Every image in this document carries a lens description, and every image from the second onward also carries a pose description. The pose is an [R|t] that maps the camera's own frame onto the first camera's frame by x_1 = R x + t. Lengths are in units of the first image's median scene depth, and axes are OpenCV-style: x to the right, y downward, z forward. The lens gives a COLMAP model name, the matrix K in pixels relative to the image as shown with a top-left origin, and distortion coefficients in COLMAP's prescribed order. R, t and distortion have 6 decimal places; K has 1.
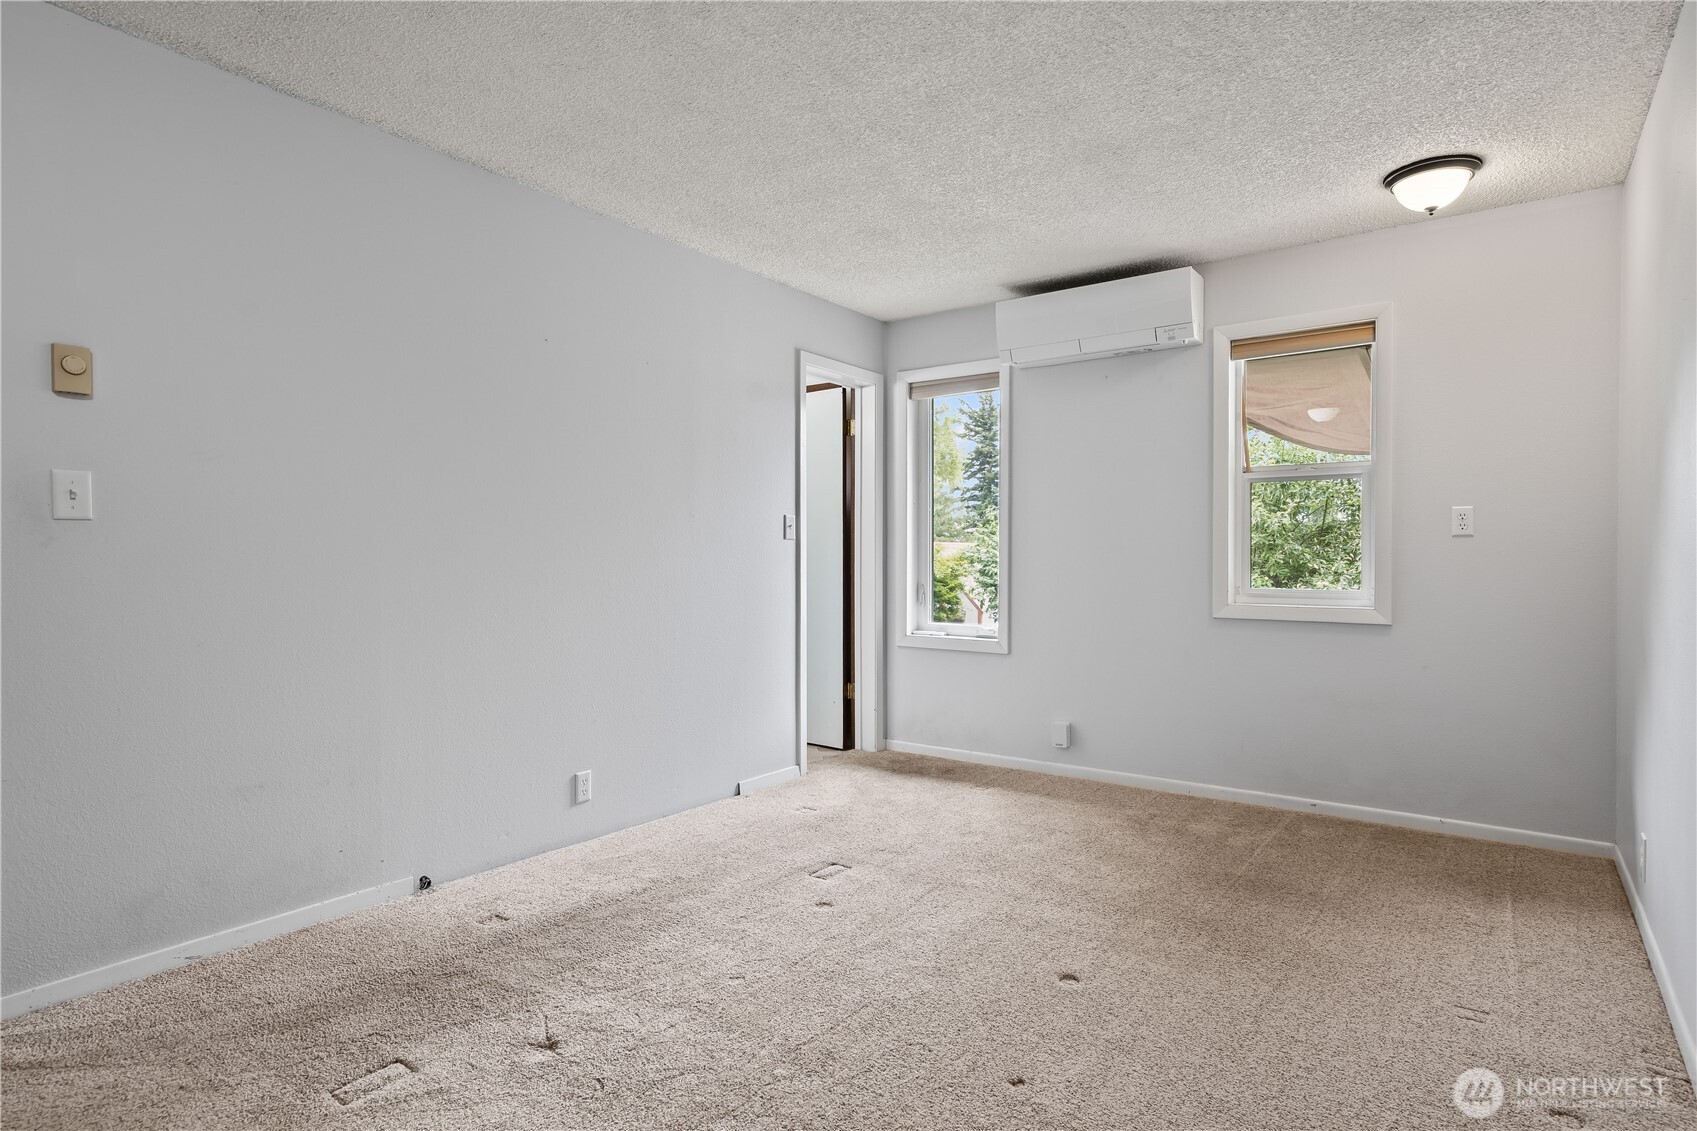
lens RADIAL K [[935.9, 0, 845.8], [0, 935.9, 566.2], [0, 0, 1]] dist [-0.003617, 0.000747]
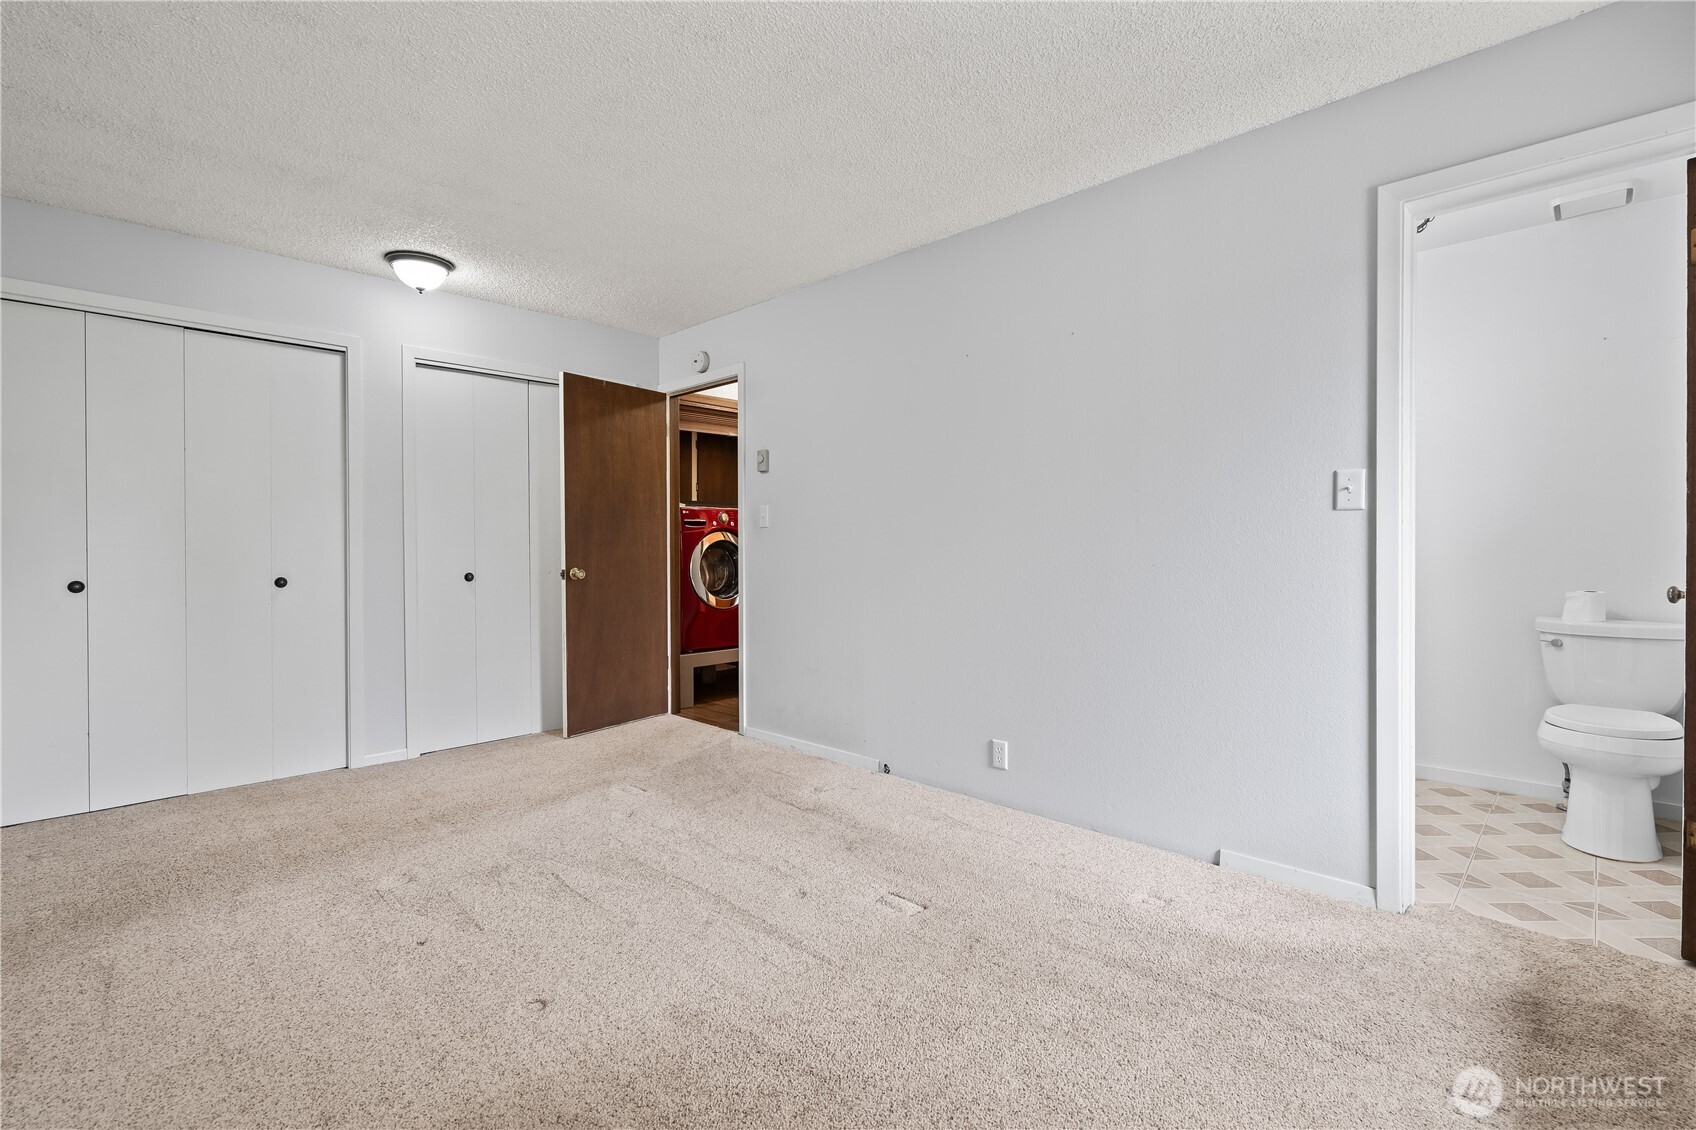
lens RADIAL K [[789.9, 0, 843.2], [0, 789.9, 554.3], [0, 0, 1]] dist [-0.001242, 0.001056]
pose [[-0.171835, 0.014100, -0.985025, 0.589750], [-0.001164, 0.999894, 0.014516, -0.008548], [0.985125, 0.003641, -0.171800, 0.888948]]
